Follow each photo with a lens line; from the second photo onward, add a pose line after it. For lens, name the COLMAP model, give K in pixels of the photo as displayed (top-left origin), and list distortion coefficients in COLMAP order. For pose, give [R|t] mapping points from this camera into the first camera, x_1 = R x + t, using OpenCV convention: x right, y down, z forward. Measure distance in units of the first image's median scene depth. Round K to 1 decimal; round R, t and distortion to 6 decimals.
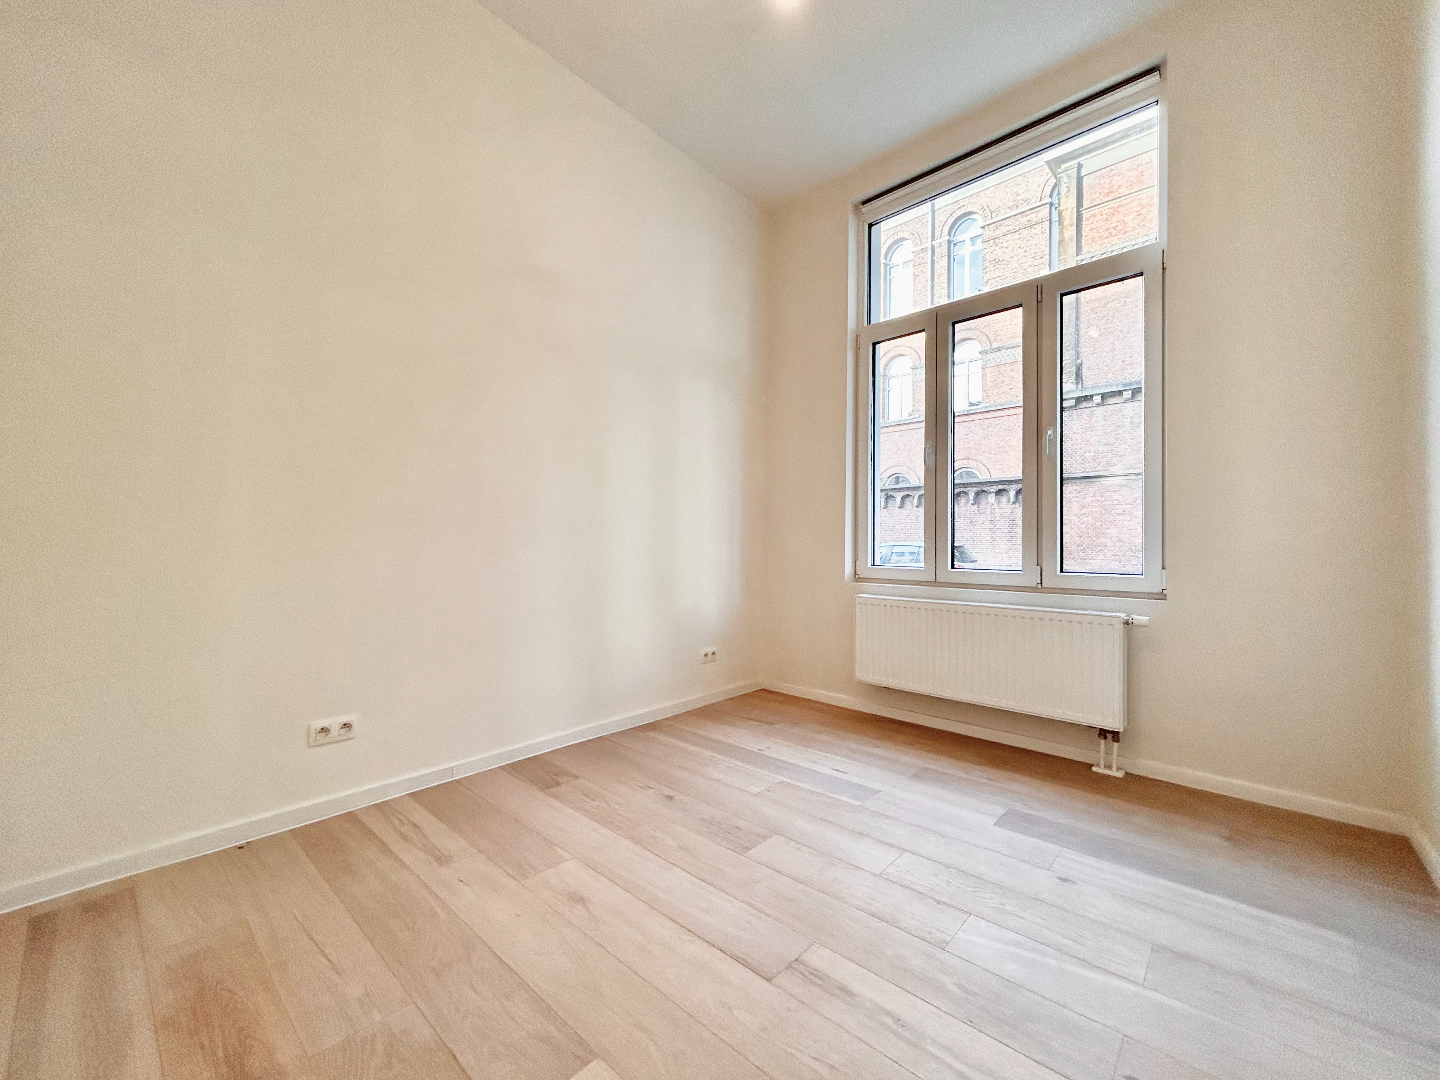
lens RADIAL K [[583.7, 0, 722.5], [0, 583.7, 525.0], [0, 0, 1]] dist [0.001596, -0.000531]
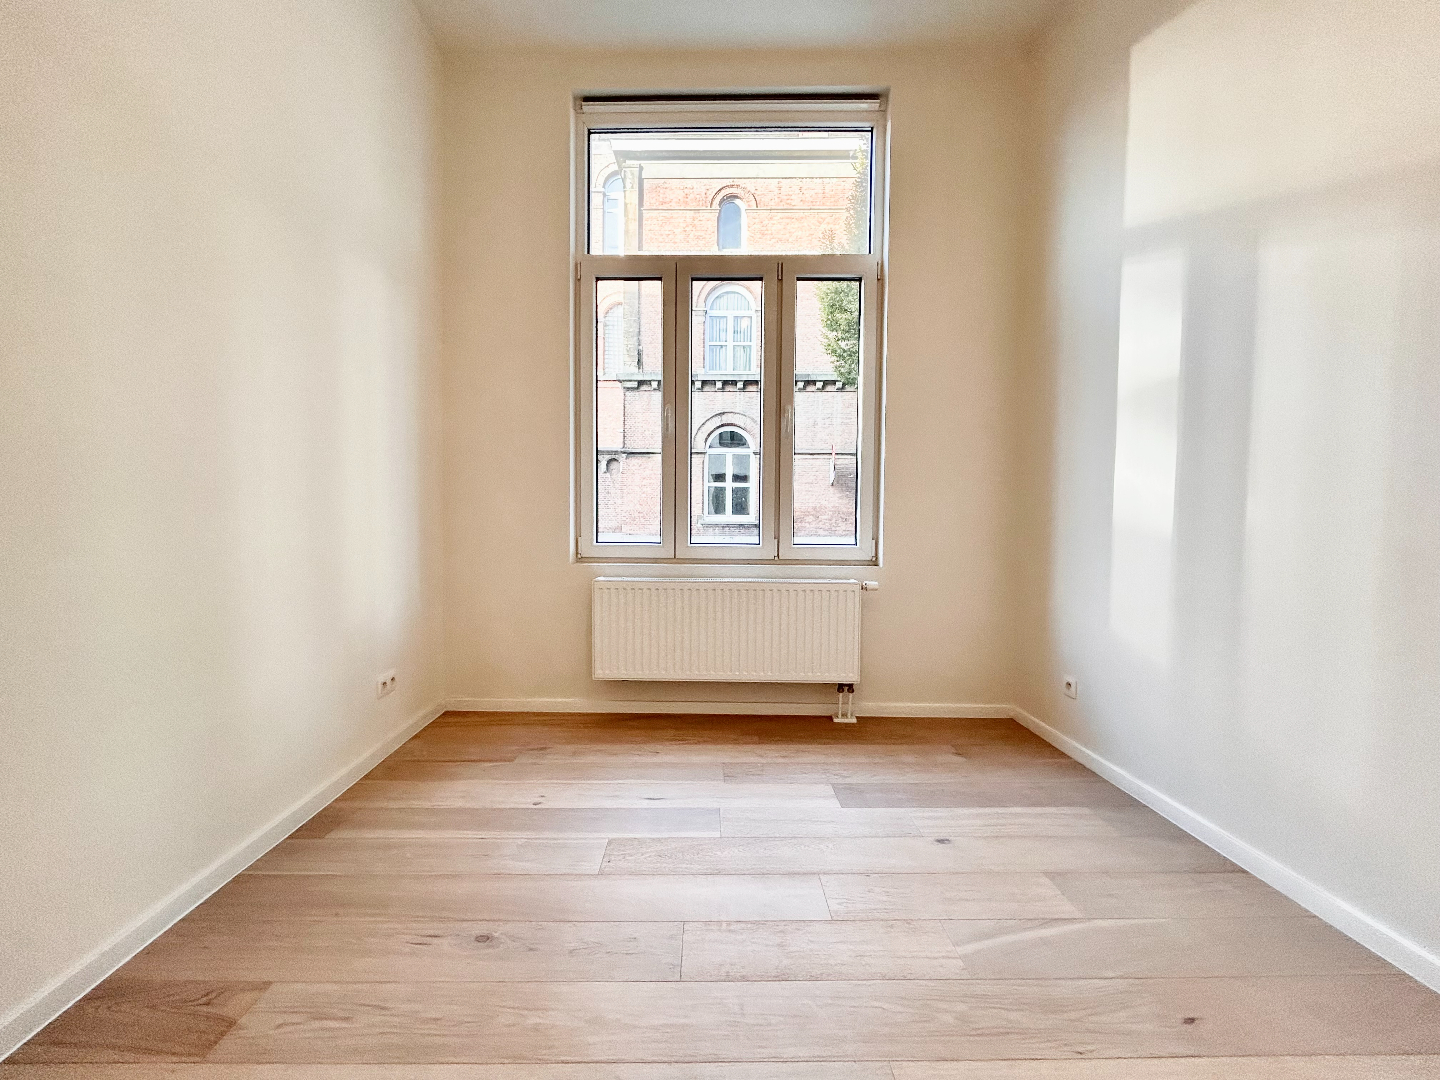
lens RADIAL K [[583.7, 0, 723.2], [0, 583.7, 530.8], [0, 0, 1]] dist [0.001596, -0.000531]
pose [[0.734158, -0.022712, 0.678599, -0.258307], [-0.023213, 0.998017, 0.058515, -0.003652], [-0.678582, -0.058712, 0.732174, 0.333902]]
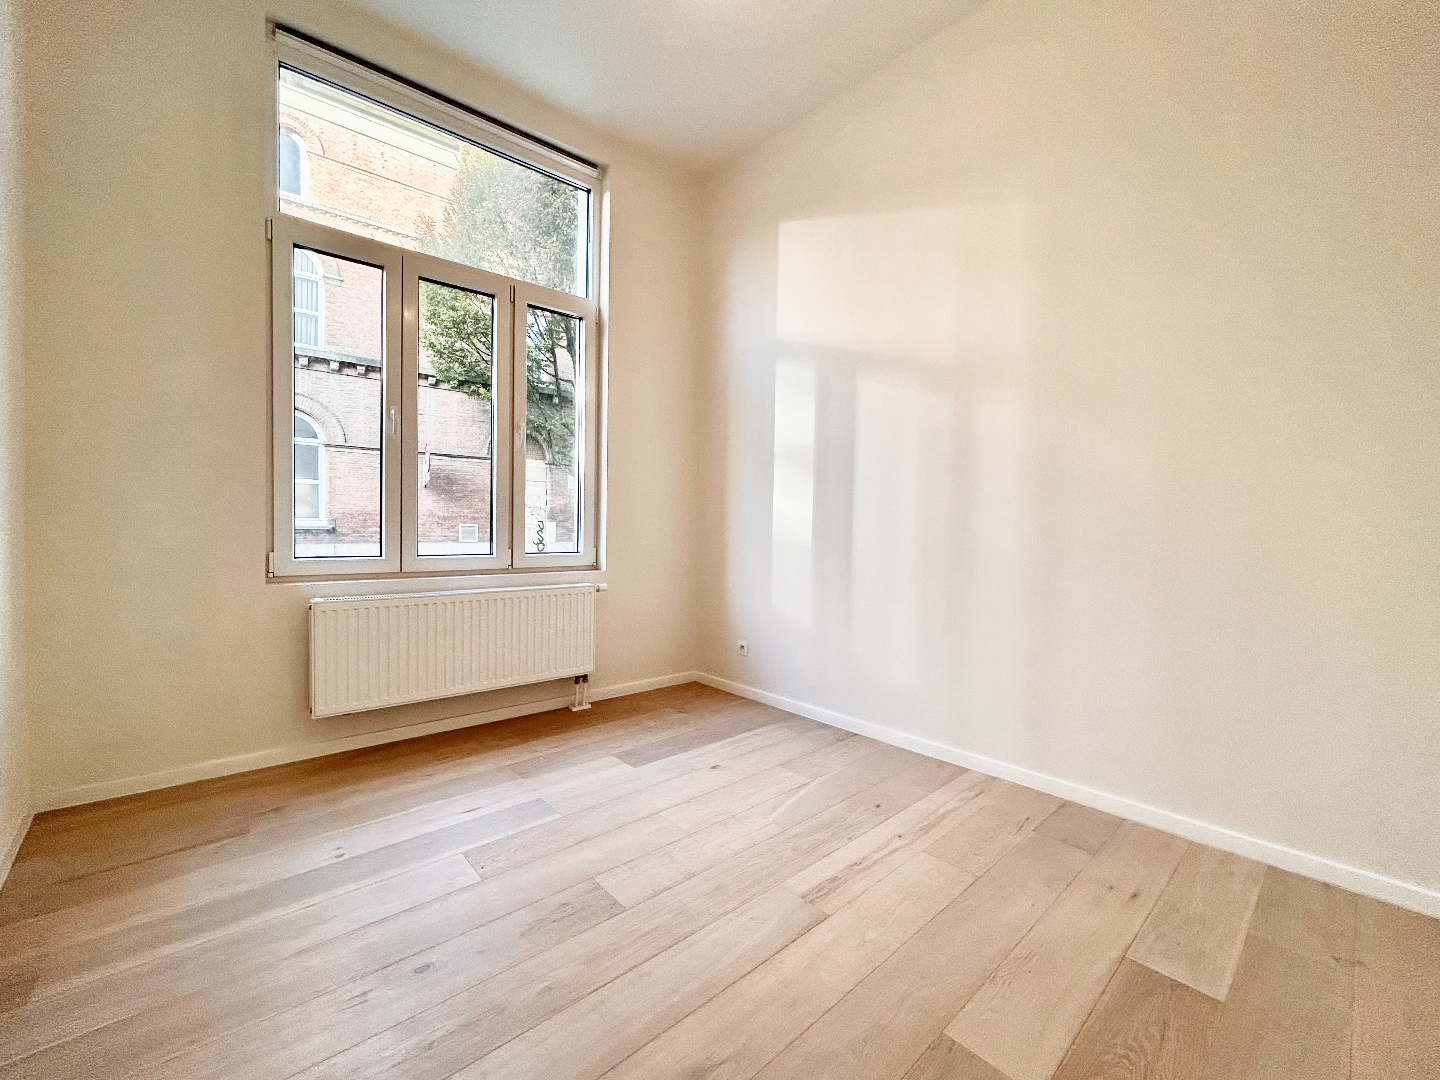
lens RADIAL K [[583.7, 0, 713.5], [0, 583.7, 530.1], [0, 0, 1]] dist [0.001596, -0.000531]
pose [[0.116046, -0.019842, 0.993046, -0.542811], [-0.049319, 0.998452, 0.025713, -0.013318], [-0.992019, -0.051960, 0.114888, 0.551831]]
